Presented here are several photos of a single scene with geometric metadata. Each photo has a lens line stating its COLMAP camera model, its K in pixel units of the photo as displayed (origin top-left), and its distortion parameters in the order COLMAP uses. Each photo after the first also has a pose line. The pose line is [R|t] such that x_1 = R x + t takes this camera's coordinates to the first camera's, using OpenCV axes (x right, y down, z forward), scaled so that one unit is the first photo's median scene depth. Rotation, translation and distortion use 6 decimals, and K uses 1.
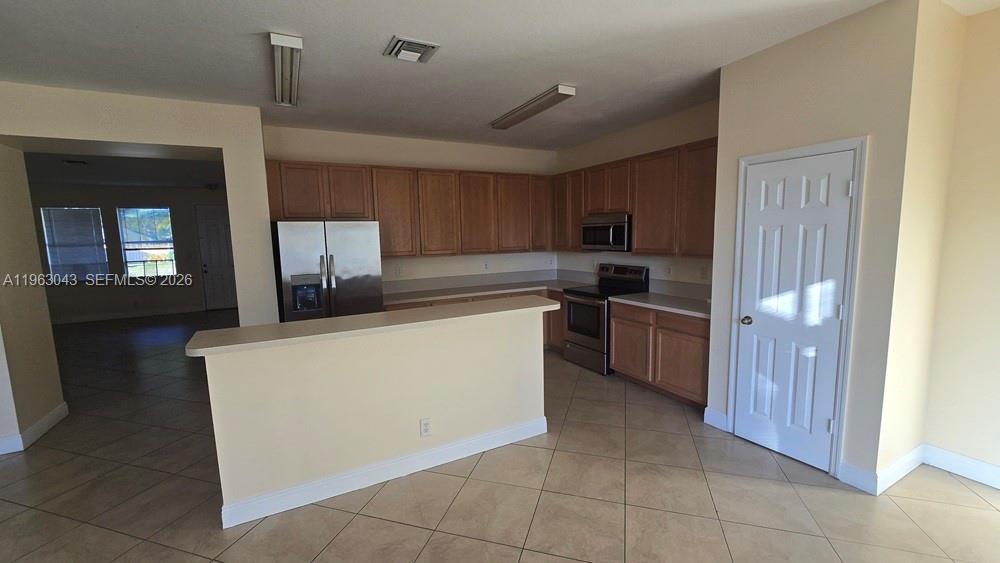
lens RADIAL K [[403.4, 0, 496.3], [0, 403.4, 281.8], [0, 0, 1]] dist [-0.001569, -0.000096]
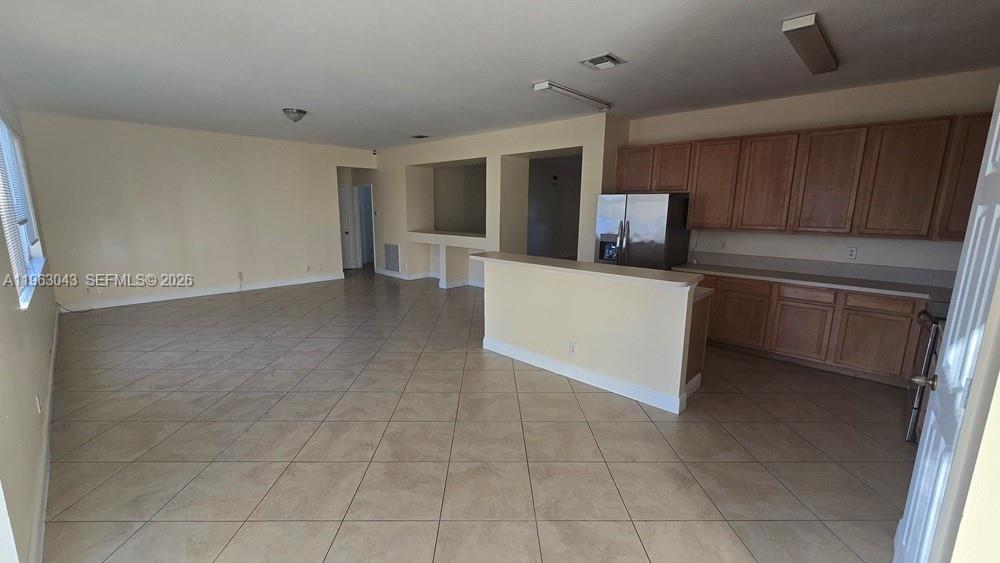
lens RADIAL K [[403.4, 0, 504.8], [0, 403.4, 285.0], [0, 0, 1]] dist [-0.001569, -0.000096]
pose [[0.337279, 0.207974, -0.918145, 0.686399], [-0.126405, 0.976465, 0.174749, -0.044206], [0.932880, 0.057119, 0.355630, 0.199717]]
